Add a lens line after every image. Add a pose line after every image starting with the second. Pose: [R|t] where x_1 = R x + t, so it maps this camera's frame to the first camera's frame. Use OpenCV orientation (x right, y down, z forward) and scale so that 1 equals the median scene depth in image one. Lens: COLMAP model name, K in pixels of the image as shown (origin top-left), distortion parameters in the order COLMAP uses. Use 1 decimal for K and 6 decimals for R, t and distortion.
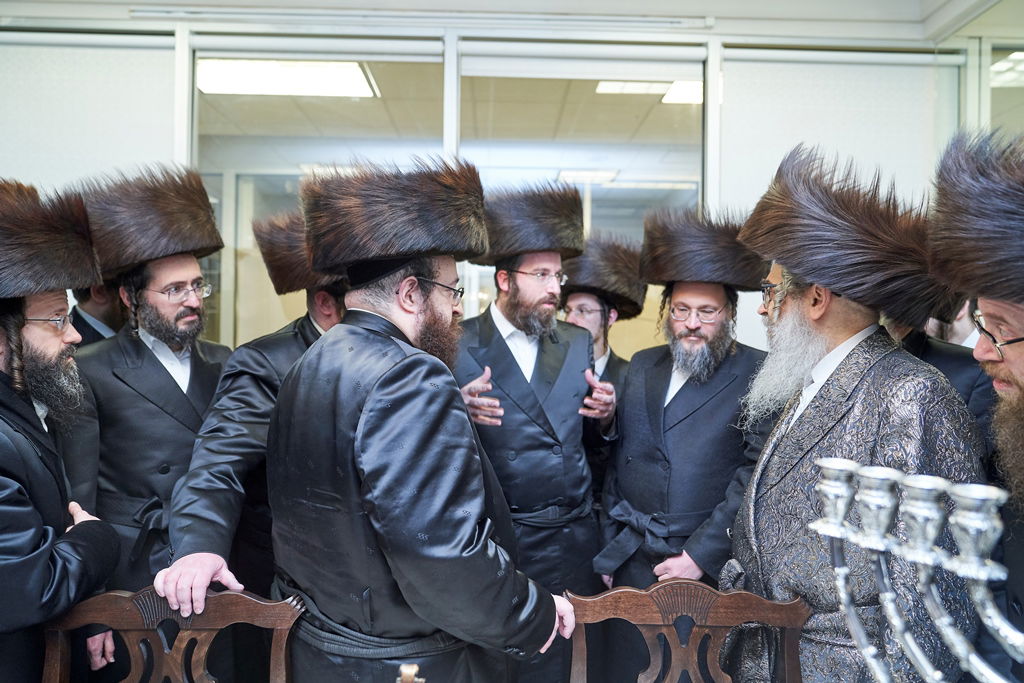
lens RADIAL K [[724.9, 0, 512.4], [0, 724.9, 343.9], [0, 0, 1]] dist [-0.012441, 0.004956]
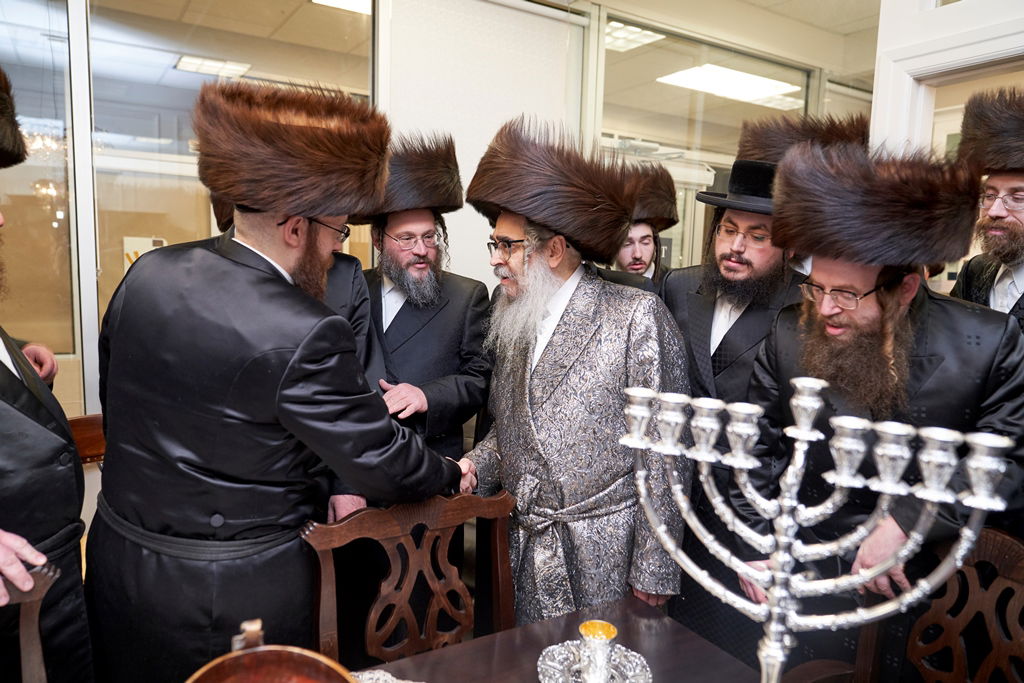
lens RADIAL K [[724.9, 0, 519.3], [0, 724.9, 350.9], [0, 0, 1]] dist [-0.012441, 0.004956]
pose [[0.849429, -0.045241, 0.525759, -0.402638], [-0.027515, 0.991166, 0.129742, -0.066862], [-0.526984, -0.124672, 0.840681, 0.047632]]
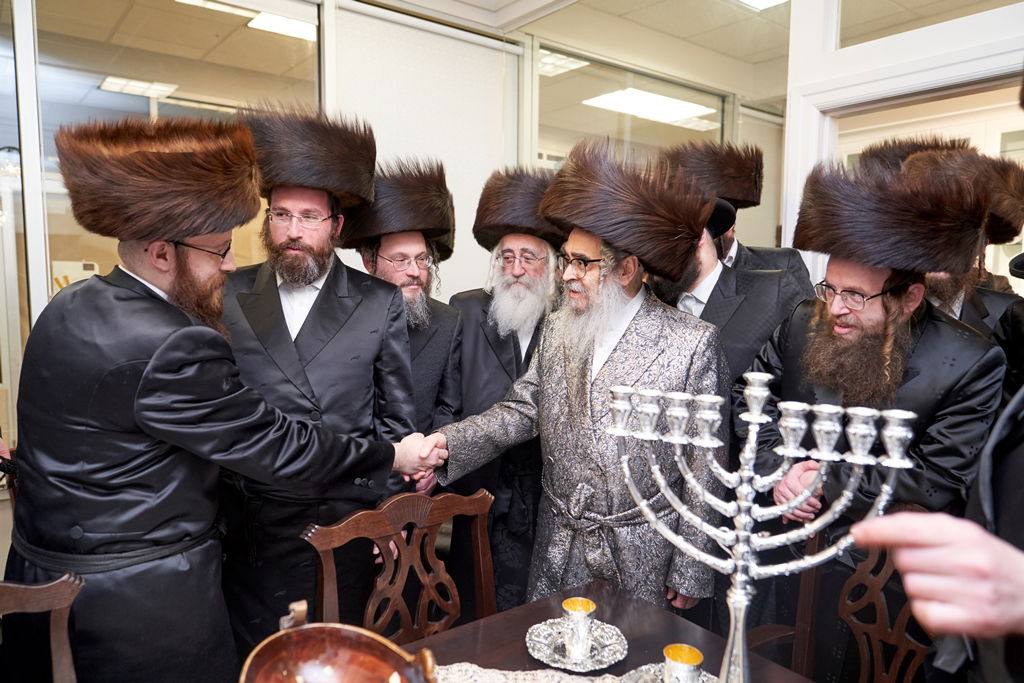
lens RADIAL K [[724.9, 0, 527.1], [0, 724.9, 352.3], [0, 0, 1]] dist [-0.012441, 0.004956]
pose [[0.784908, -0.059390, 0.616759, -0.646784], [-0.009779, 0.994084, 0.108169, -0.074568], [-0.619535, -0.090934, 0.779684, -0.057880]]
